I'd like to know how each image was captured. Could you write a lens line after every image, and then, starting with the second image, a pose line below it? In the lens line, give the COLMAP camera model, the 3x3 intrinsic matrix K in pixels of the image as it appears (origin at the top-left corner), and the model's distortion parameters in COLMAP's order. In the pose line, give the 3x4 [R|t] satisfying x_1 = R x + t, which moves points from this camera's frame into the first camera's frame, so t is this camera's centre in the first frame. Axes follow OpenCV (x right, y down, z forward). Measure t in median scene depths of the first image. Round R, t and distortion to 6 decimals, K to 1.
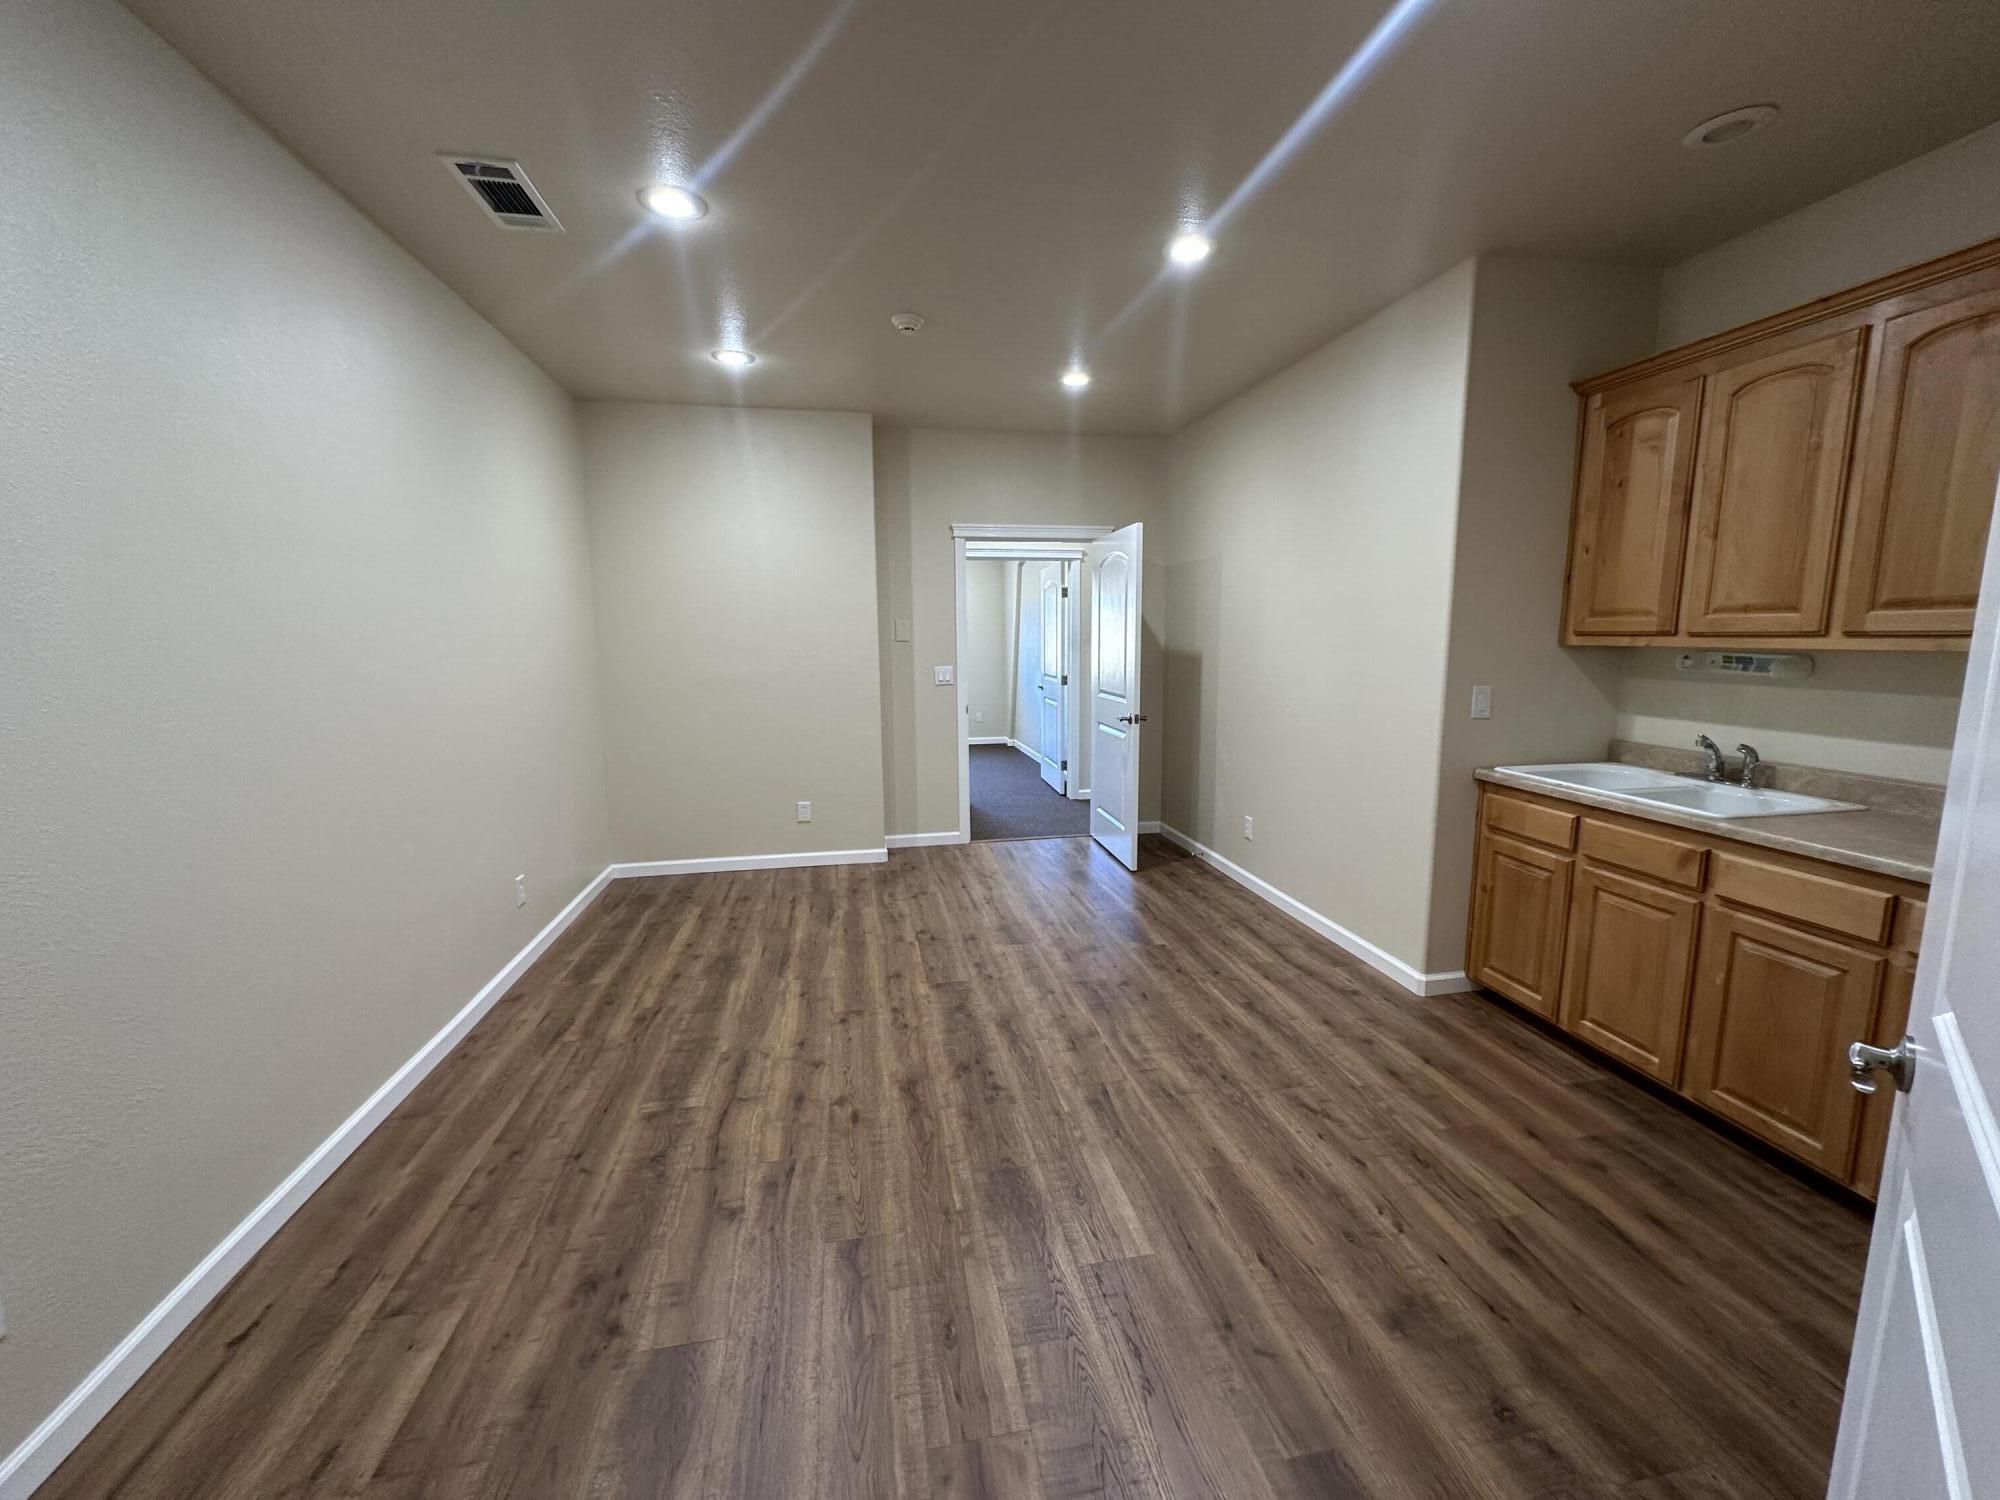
lens RADIAL K [[810.2, 0, 1000.0], [0, 810.2, 750.0], [0, 0, 1]] dist [-0.001846, -0.000065]
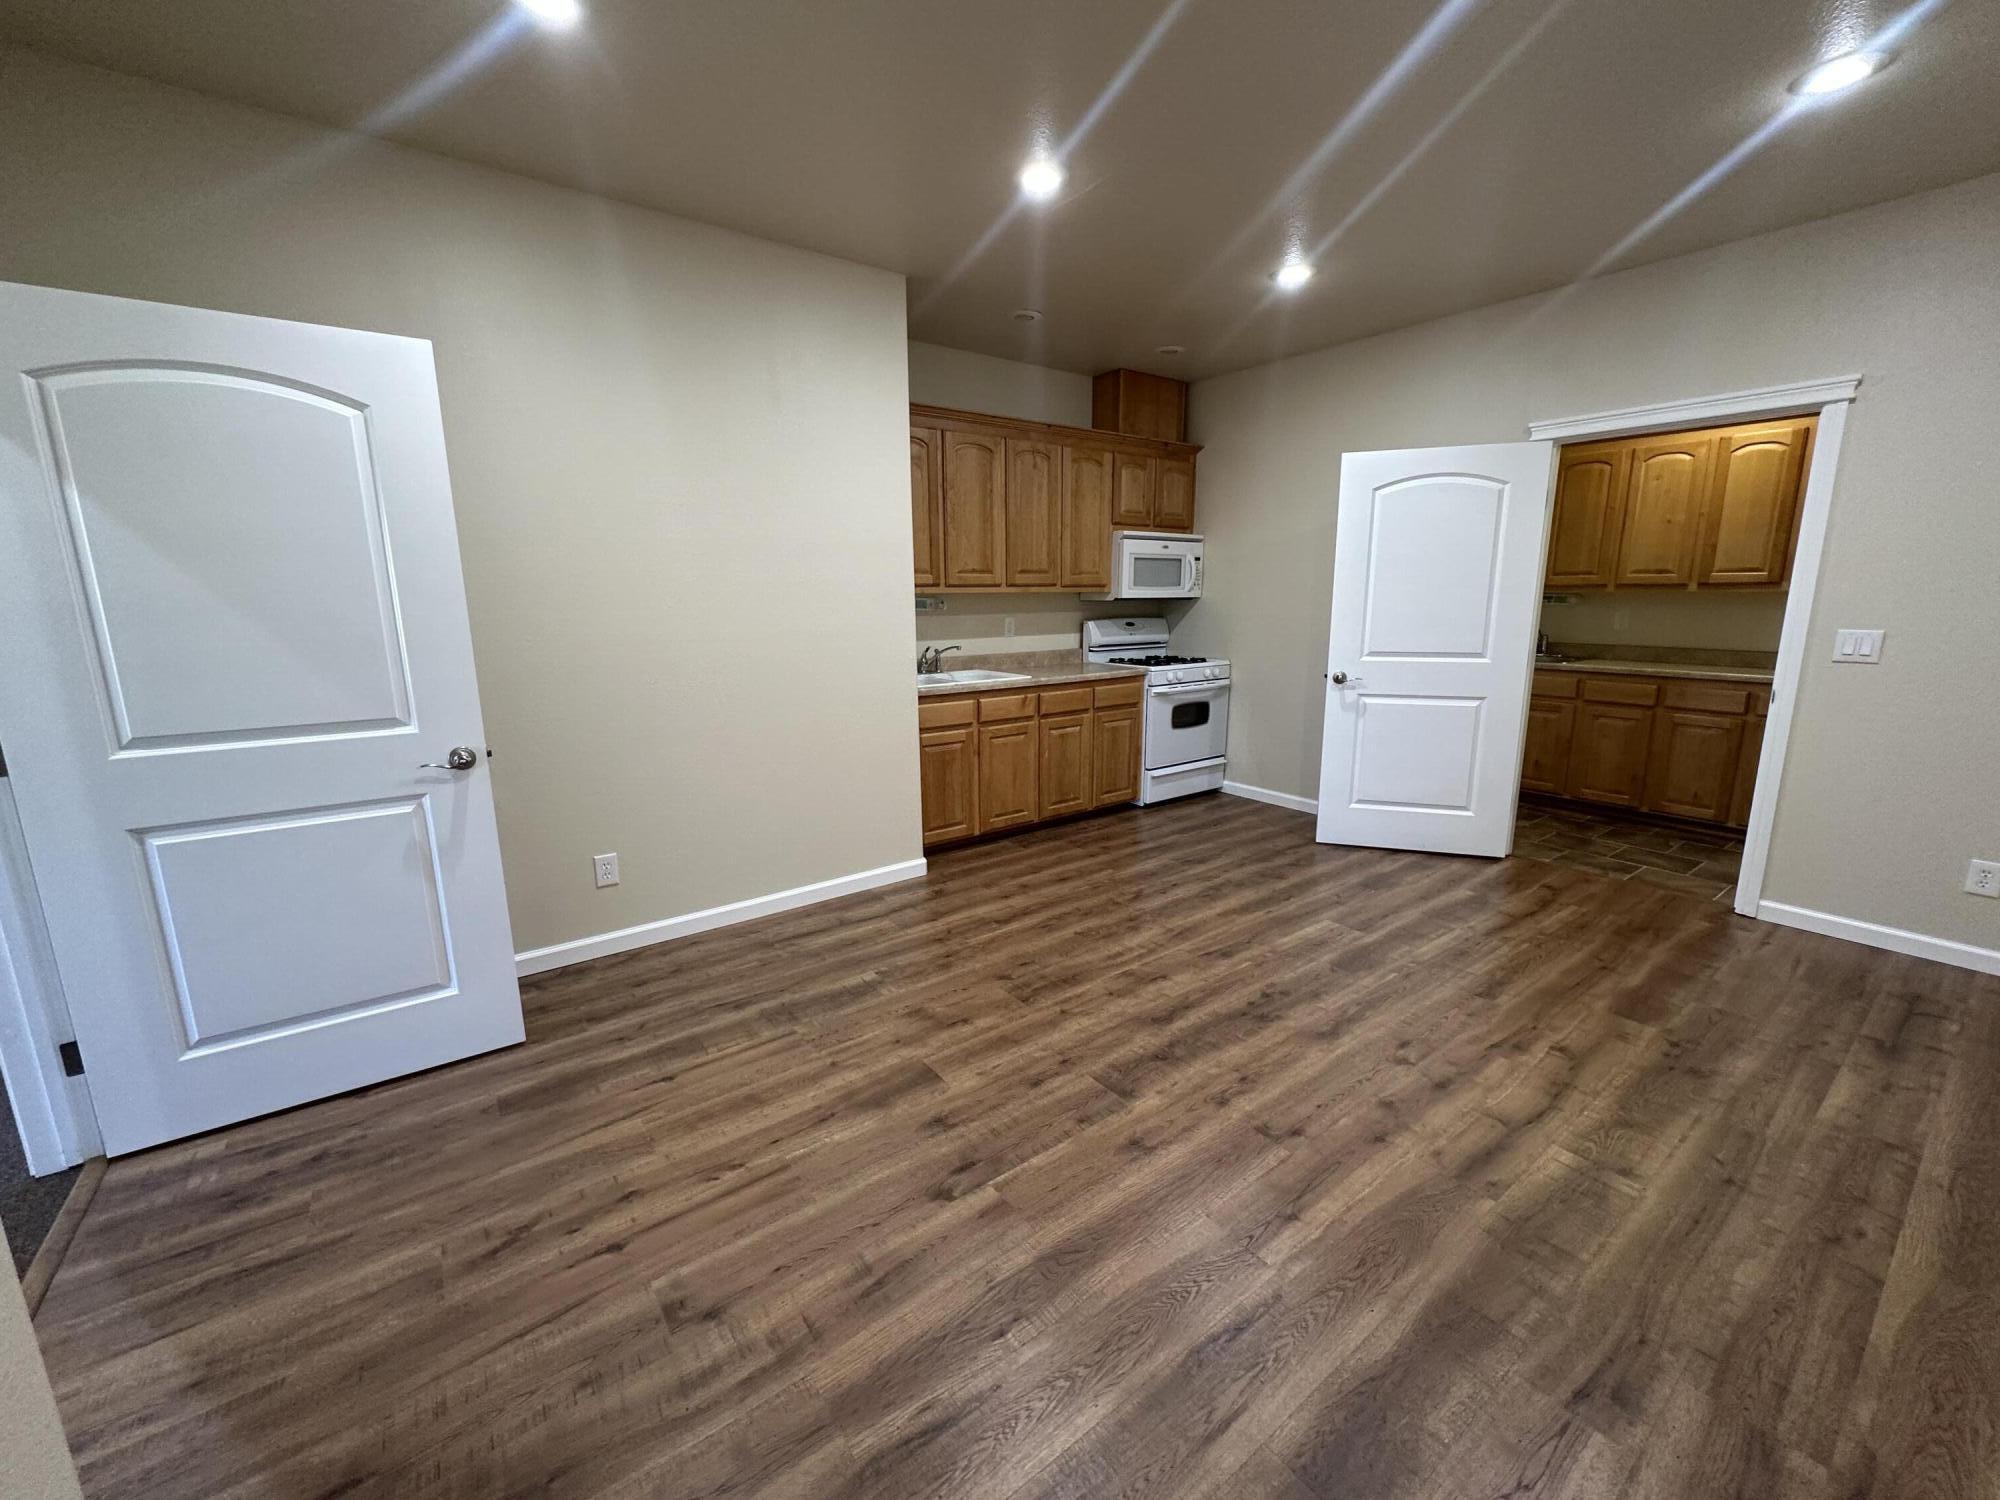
lens RADIAL K [[810.2, 0, 1000.0], [0, 810.2, 750.0], [0, 0, 1]] dist [-0.001846, -0.000065]
pose [[-0.446621, -0.161747, 0.879982, -0.687566], [0.138083, 0.959280, 0.246405, -0.198577], [-0.884004, 0.231560, -0.406100, 1.544781]]
